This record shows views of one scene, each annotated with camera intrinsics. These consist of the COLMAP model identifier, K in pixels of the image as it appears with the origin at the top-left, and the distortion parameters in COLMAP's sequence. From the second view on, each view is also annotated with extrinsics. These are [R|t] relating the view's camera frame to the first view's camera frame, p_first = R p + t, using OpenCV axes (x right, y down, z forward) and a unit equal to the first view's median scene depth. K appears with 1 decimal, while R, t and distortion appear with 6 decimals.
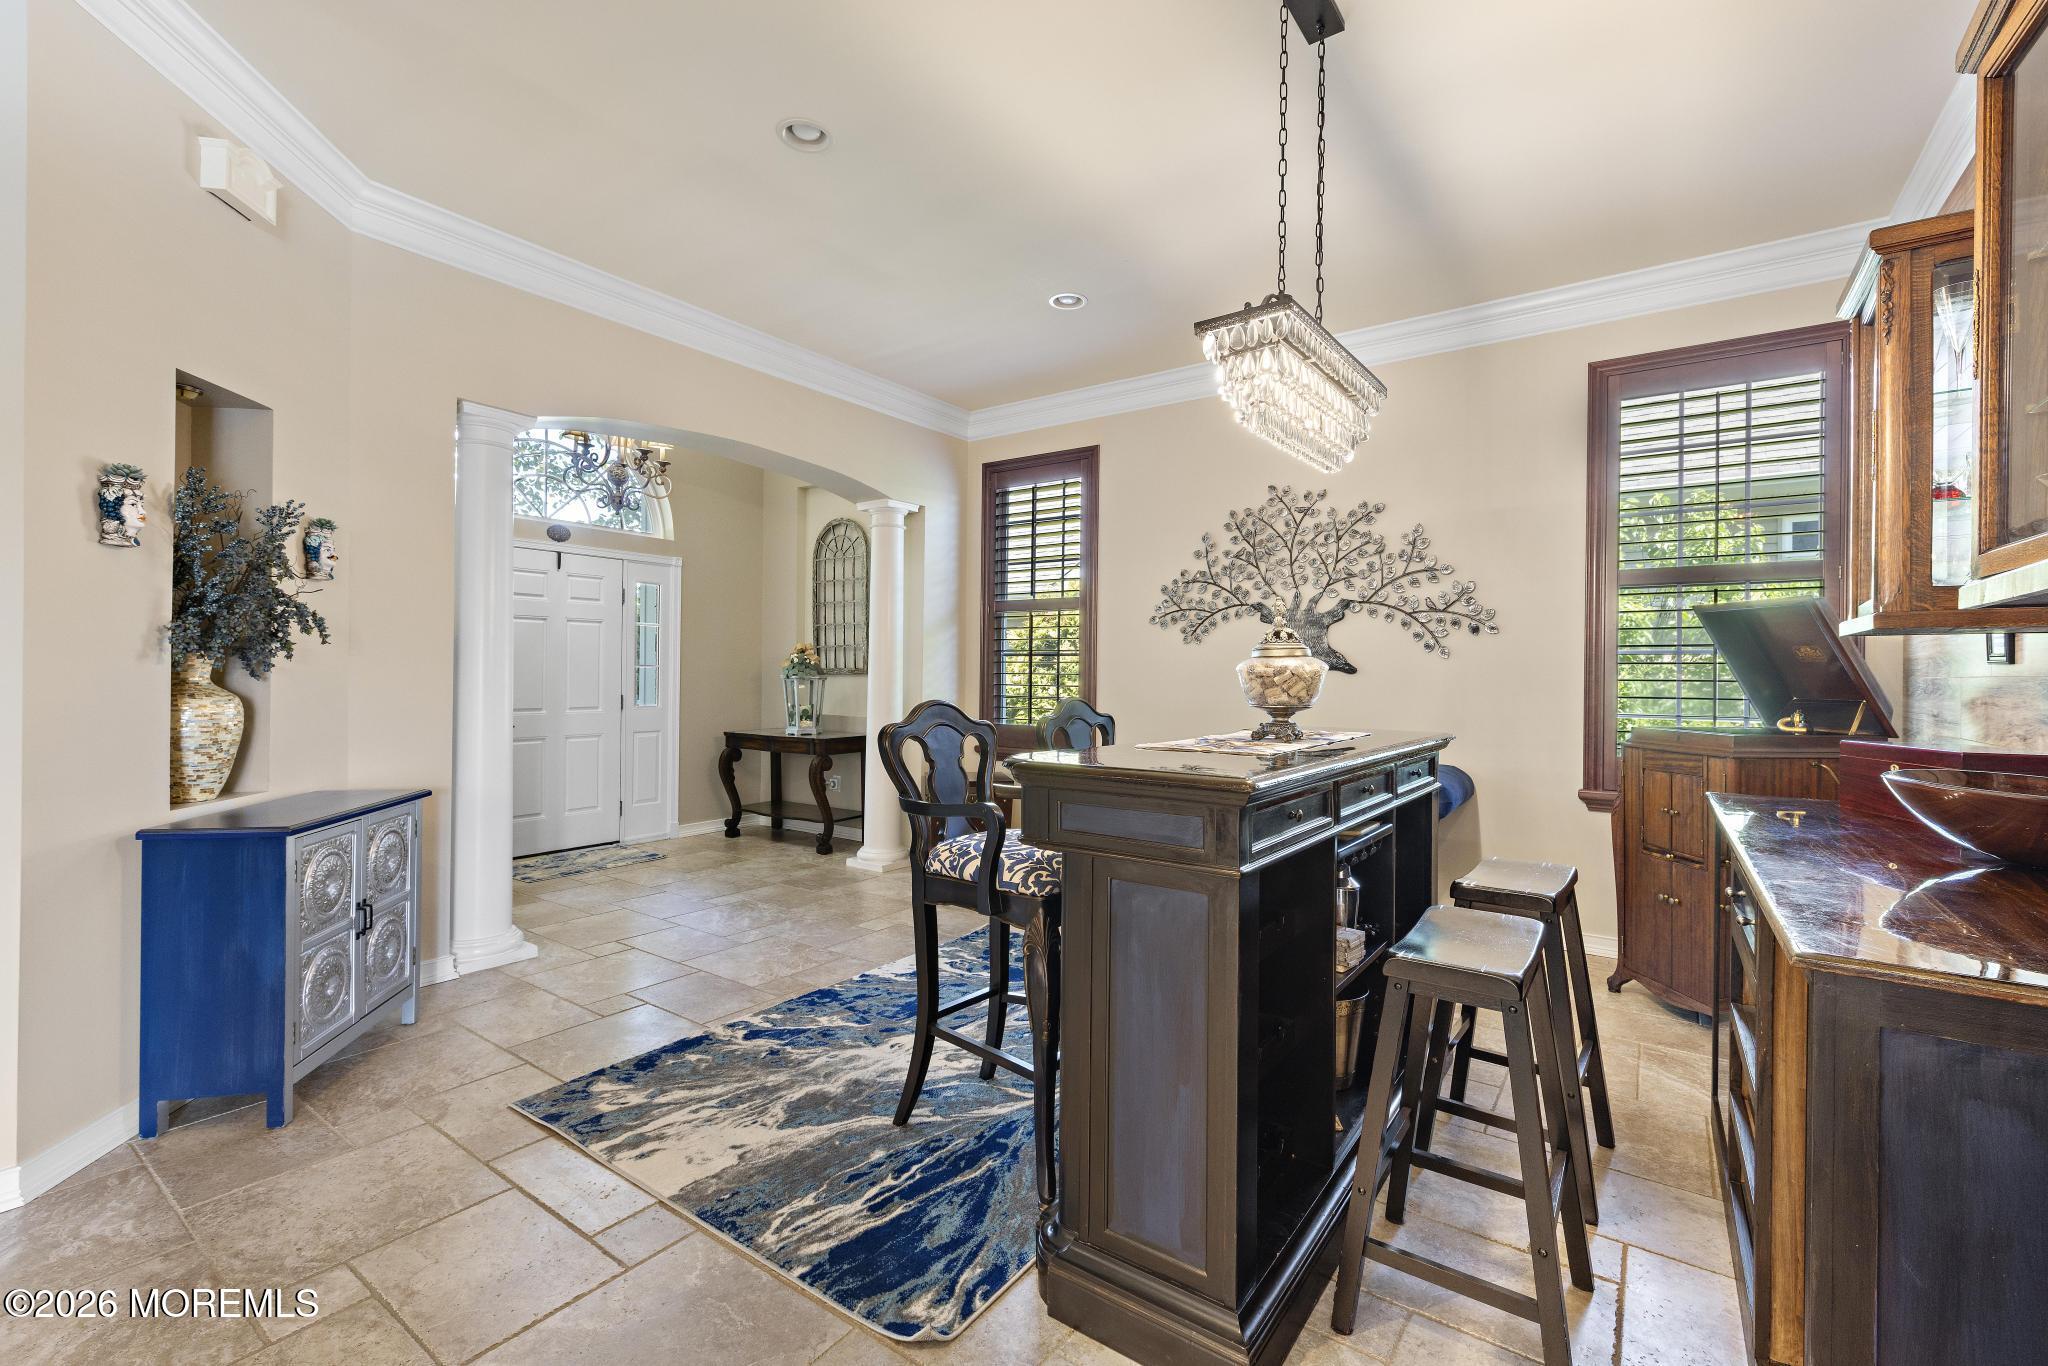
lens RADIAL K [[912.6, 0, 1027.9], [0, 912.6, 676.9], [0, 0, 1]] dist [0.005678, 0.000010]
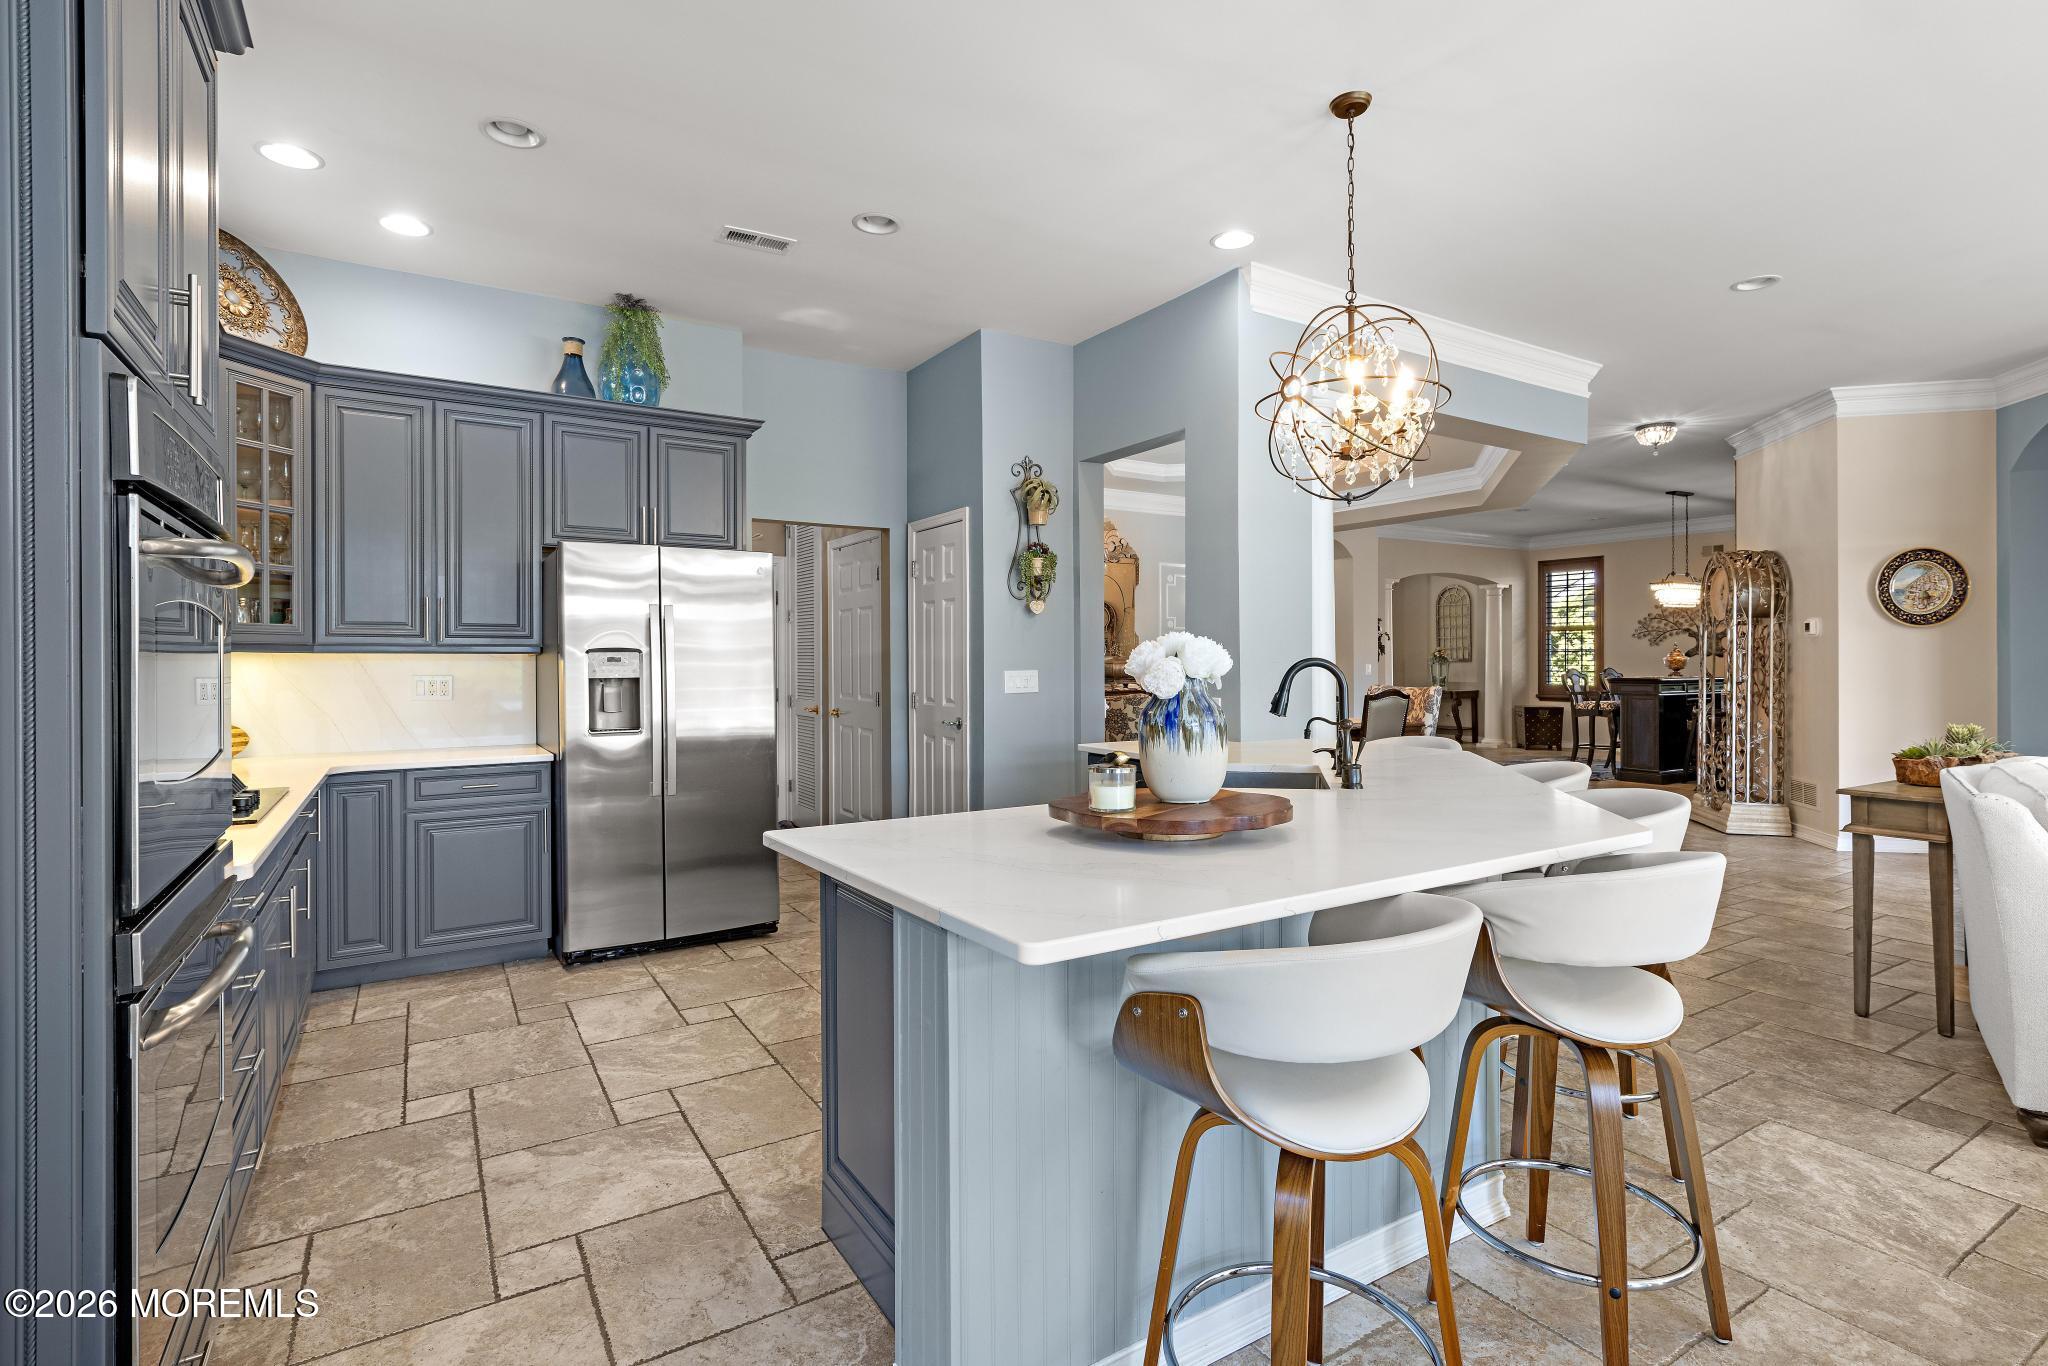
lens RADIAL K [[988.5, 0, 1039.7], [0, 988.5, 668.3], [0, 0, 1]] dist [0.010168, 0.000377]
pose [[0.931984, -0.009041, -0.362386, -0.337728], [0.011400, 0.999925, 0.004371, -0.010717], [0.362320, -0.008205, 0.932018, -1.787312]]
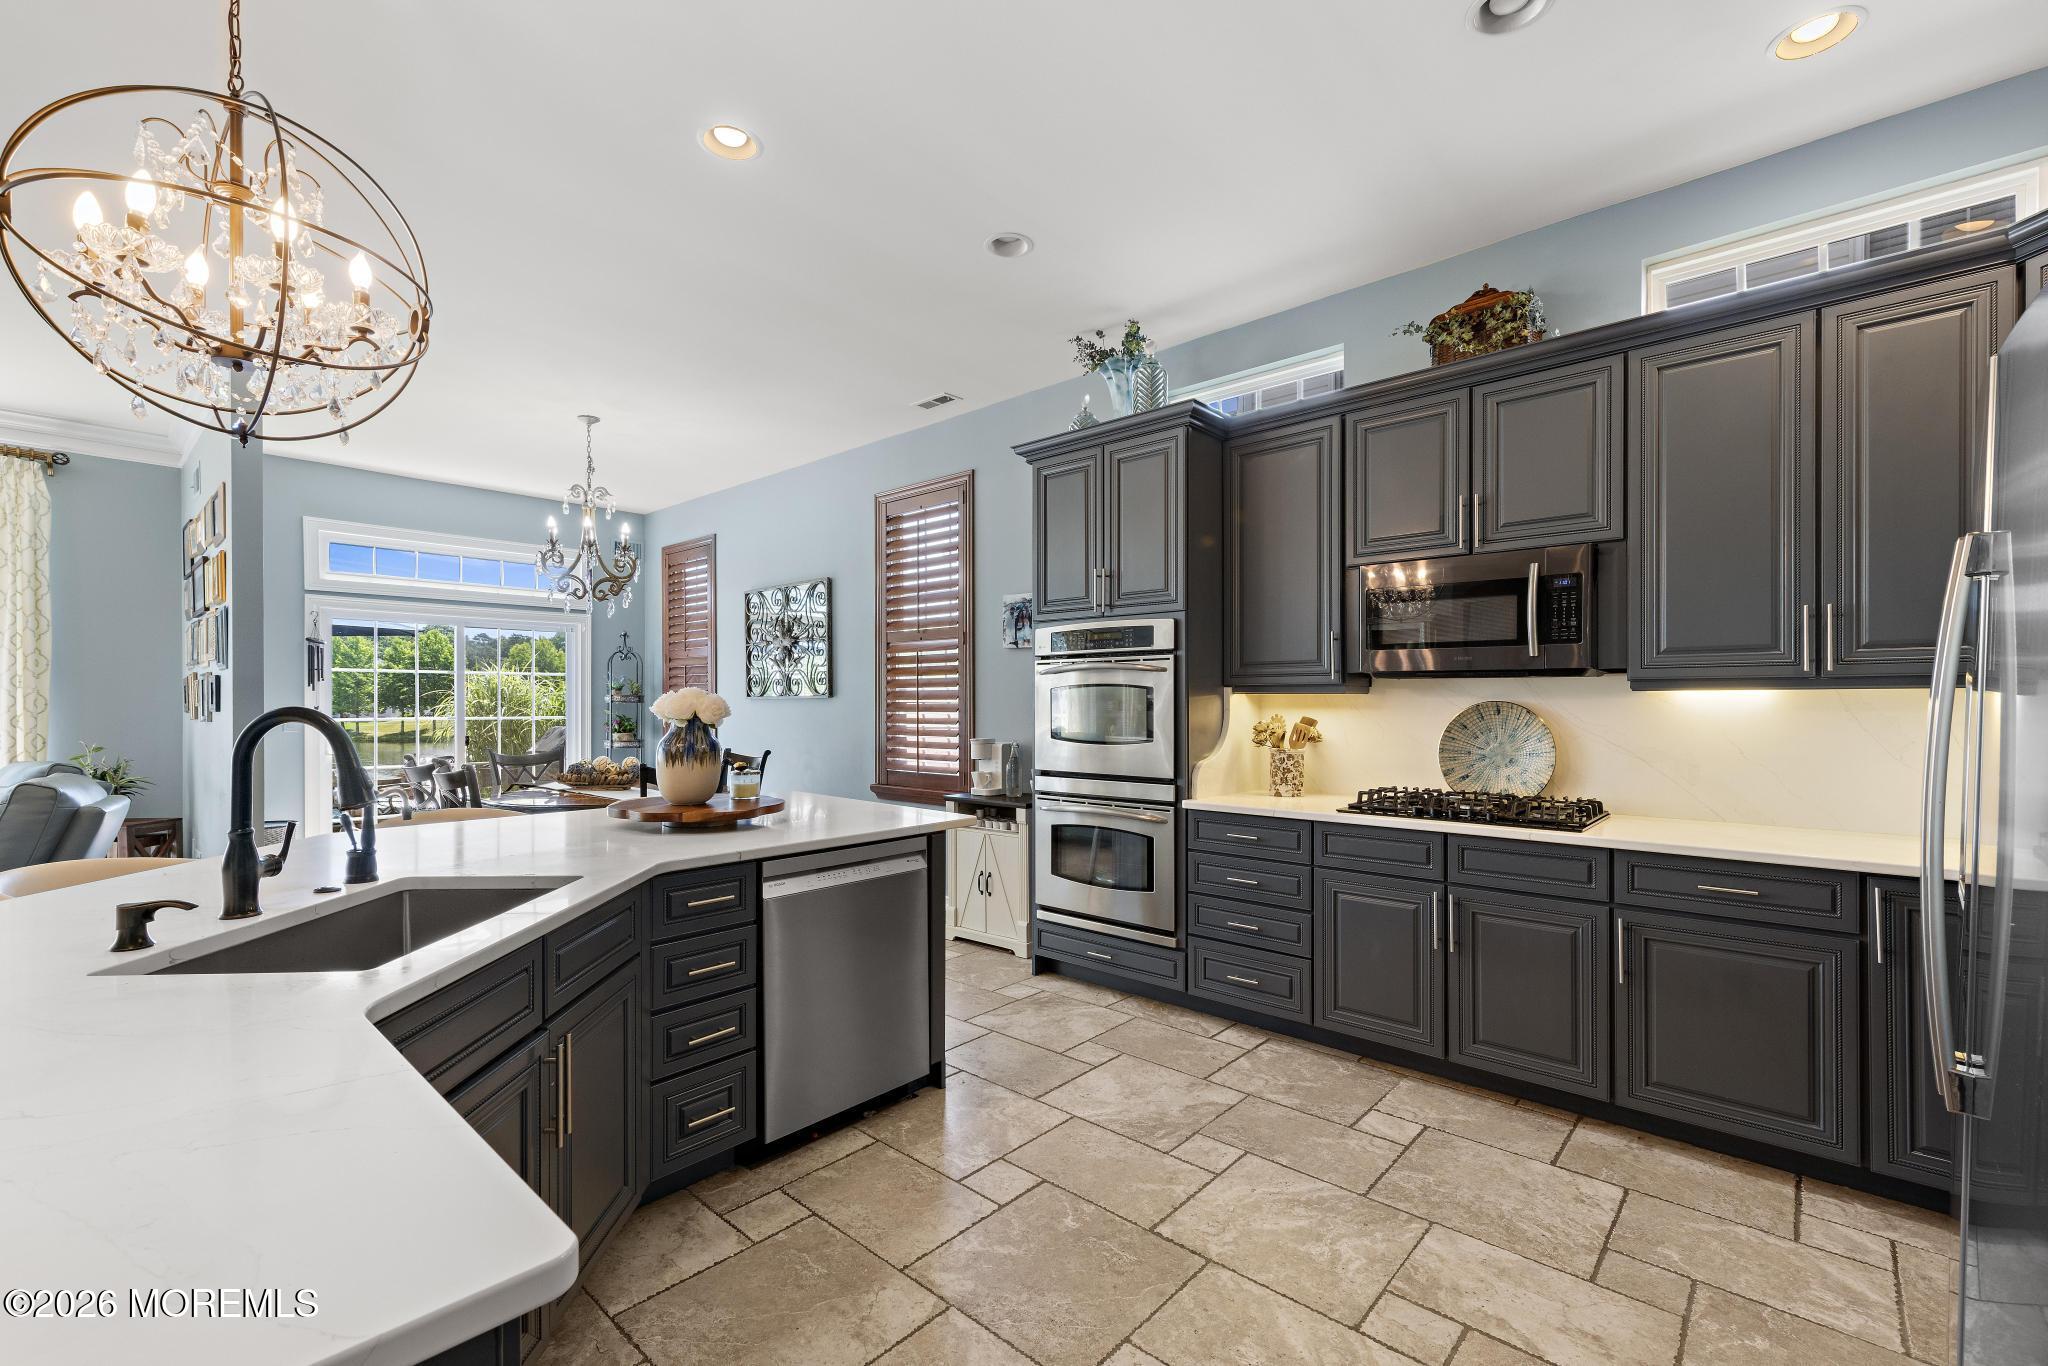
lens RADIAL K [[866.9, 0, 1022.8], [0, 866.9, 703.1], [0, 0, 1]] dist [0.005300, 0.000172]
pose [[-0.994838, -0.006504, 0.101272, -0.665739], [-0.006297, 0.999977, 0.002367, -0.015350], [-0.101285, 0.001717, -0.994856, -0.932213]]
